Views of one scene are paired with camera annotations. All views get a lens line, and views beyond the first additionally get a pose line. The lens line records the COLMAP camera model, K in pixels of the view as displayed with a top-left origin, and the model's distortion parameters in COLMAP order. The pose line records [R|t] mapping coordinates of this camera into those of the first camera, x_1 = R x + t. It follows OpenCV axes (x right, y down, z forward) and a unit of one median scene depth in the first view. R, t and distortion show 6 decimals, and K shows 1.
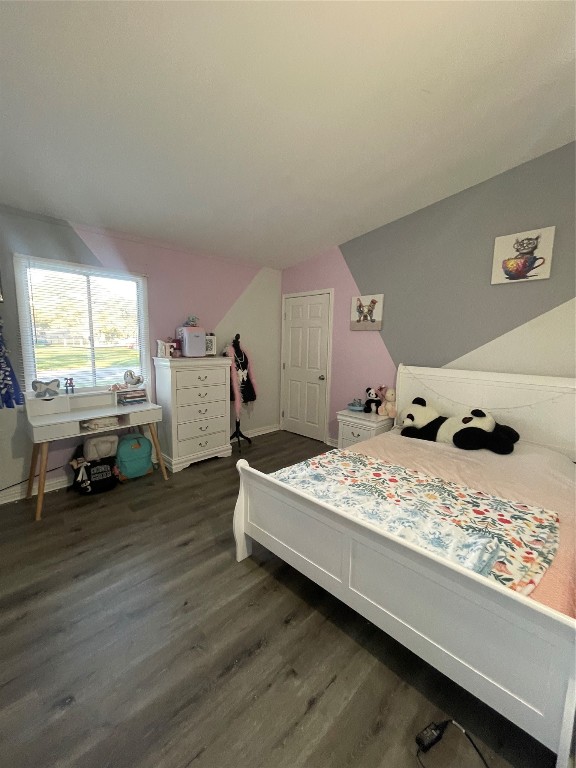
lens RADIAL K [[313.6, 0, 287.5], [0, 313.6, 383.3], [0, 0, 1]] dist [-0.003268, 0.000647]
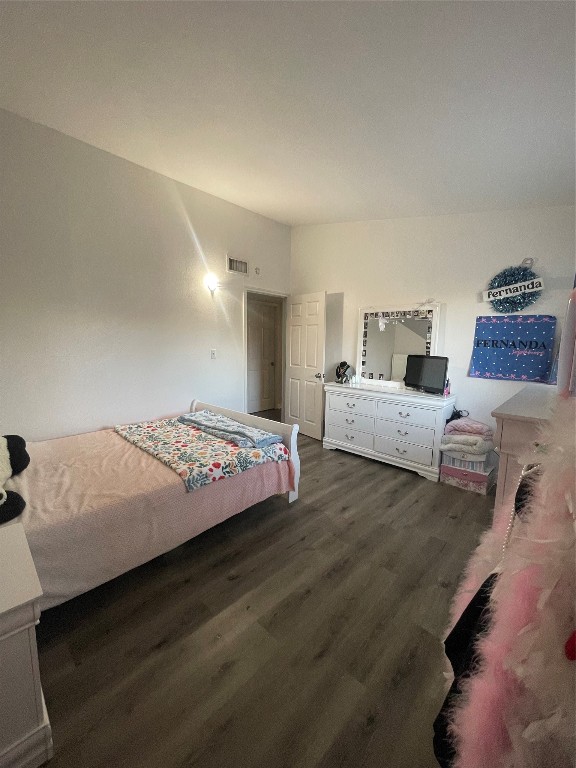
lens RADIAL K [[313.6, 0, 287.5], [0, 313.6, 383.7], [0, 0, 1]] dist [-0.003268, 0.000647]
pose [[-0.999273, -0.030675, -0.022635, -0.066472], [-0.035697, 0.961305, 0.273162, -0.261881], [0.013380, 0.273772, -0.961702, 1.992792]]
